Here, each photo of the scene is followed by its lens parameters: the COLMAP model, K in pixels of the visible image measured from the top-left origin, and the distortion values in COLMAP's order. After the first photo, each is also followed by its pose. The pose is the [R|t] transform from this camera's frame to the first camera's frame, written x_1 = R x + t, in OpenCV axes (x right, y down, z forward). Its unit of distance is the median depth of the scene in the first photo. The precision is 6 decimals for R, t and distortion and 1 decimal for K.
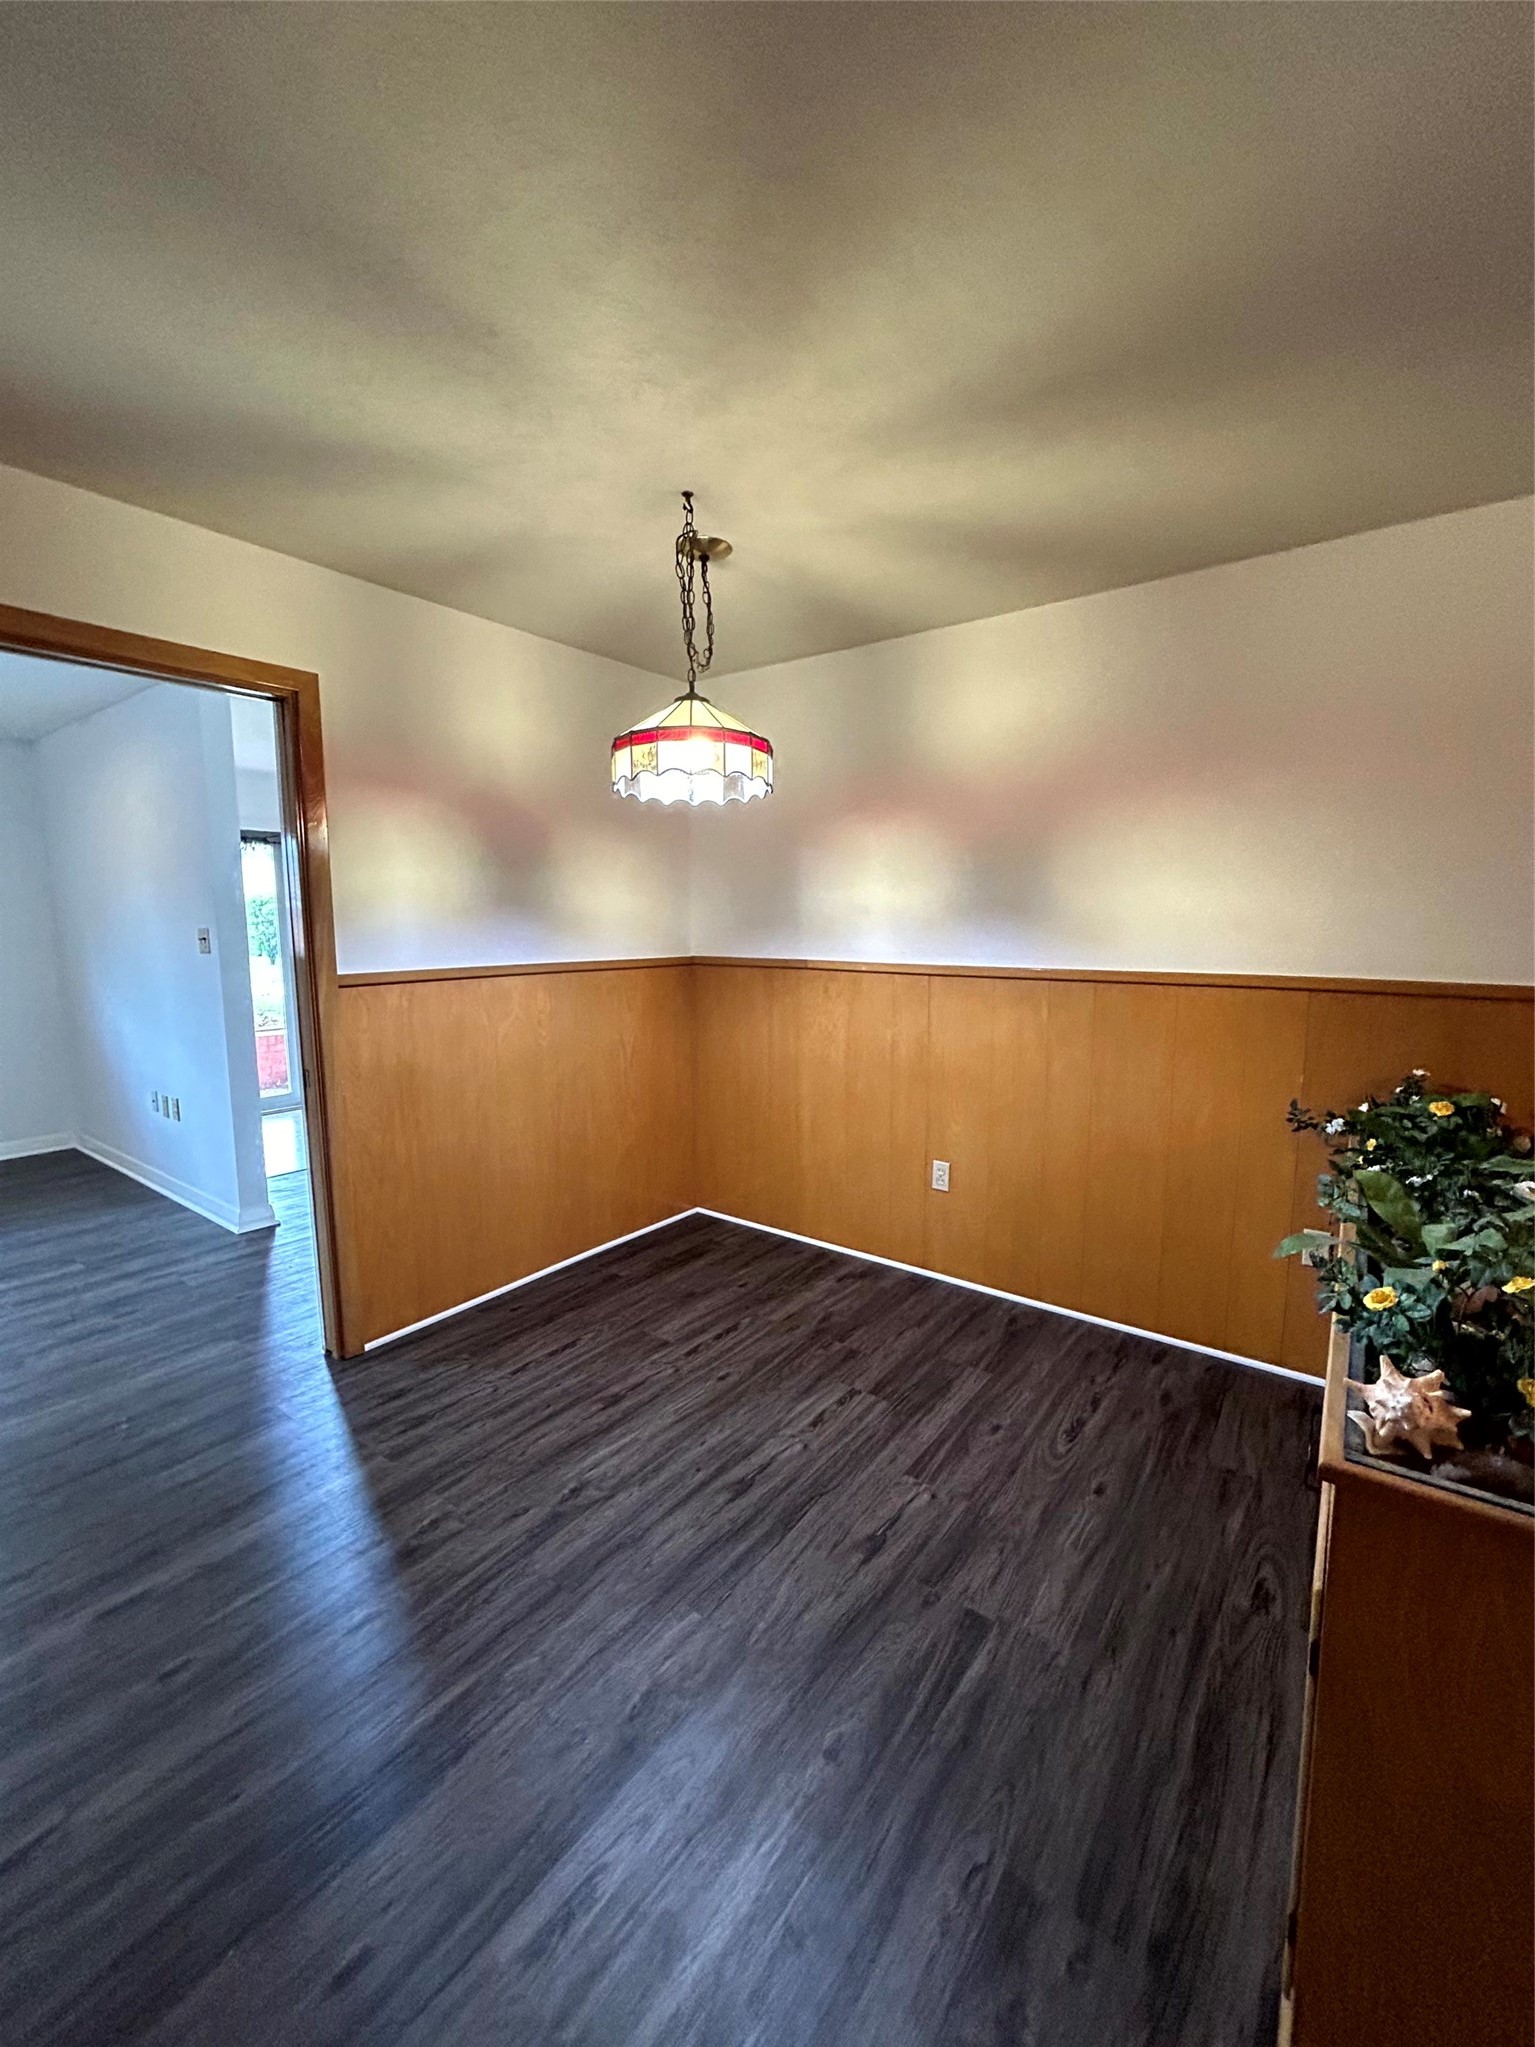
lens RADIAL K [[826.3, 0, 772.0], [0, 826.3, 1020.8], [0, 0, 1]] dist [-0.000323, -0.000428]
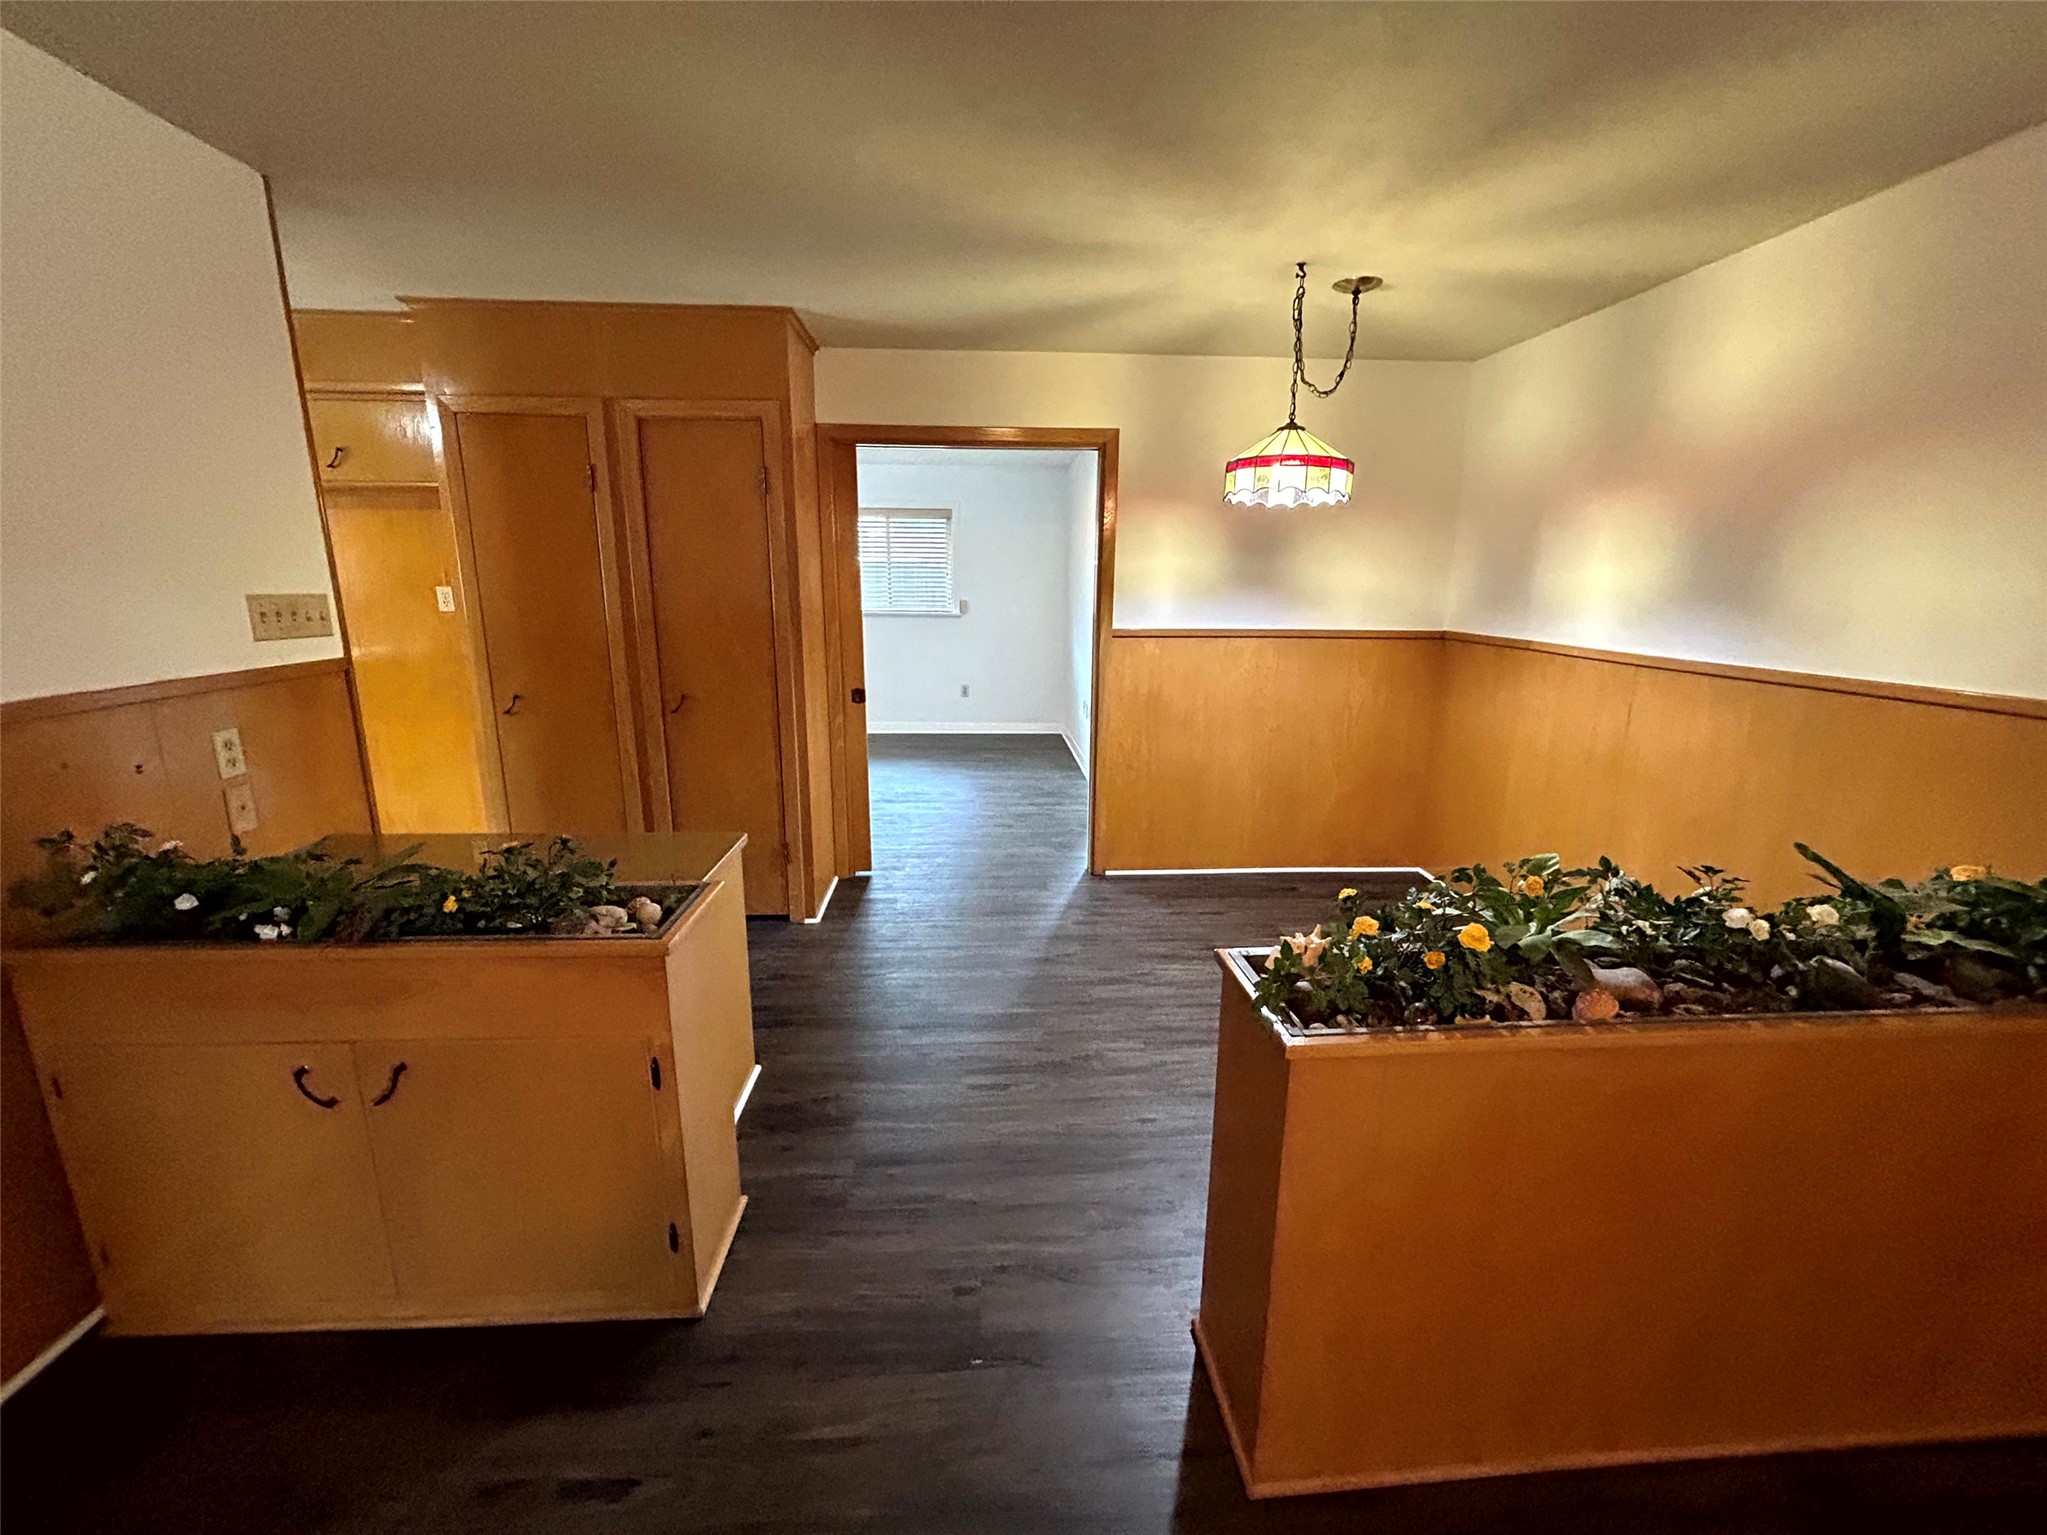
lens RADIAL K [[826.3, 0, 1029.0], [0, 826.3, 759.5], [0, 0, 1]] dist [-0.000323, -0.000428]
pose [[0.652790, 0.171511, -0.737868, 0.505654], [-0.104404, 0.985107, 0.136614, -0.008290], [0.750310, -0.012144, 0.660975, -0.124153]]
